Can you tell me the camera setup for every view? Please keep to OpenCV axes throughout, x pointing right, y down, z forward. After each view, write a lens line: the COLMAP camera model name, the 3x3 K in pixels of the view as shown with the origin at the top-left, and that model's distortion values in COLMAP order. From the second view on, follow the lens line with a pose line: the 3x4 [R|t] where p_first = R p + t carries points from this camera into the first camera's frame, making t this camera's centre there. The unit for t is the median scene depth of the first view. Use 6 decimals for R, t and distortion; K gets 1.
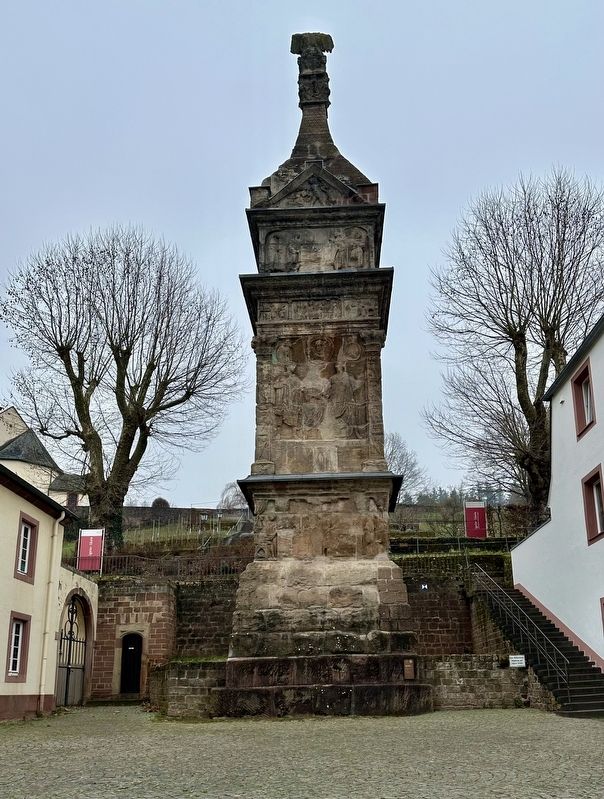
lens RADIAL K [[656.5, 0, 302.3], [0, 656.5, 530.9], [0, 0, 1]] dist [0.062150, -0.000694]
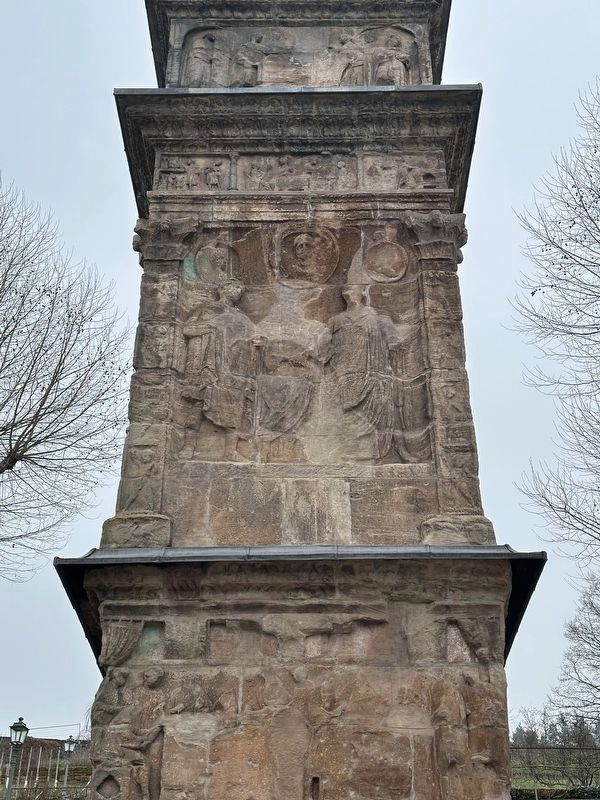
lens RADIAL K [[1102.7, 0, 300.0], [0, 1102.7, 400.0], [0, 0, 1]] dist [0.108575, -0.045645]
pose [[0.999049, 0.029846, 0.031779, 0.005313], [-0.017481, 0.942004, -0.335145, 0.032216], [-0.039939, 0.334271, 0.941630, 0.398839]]
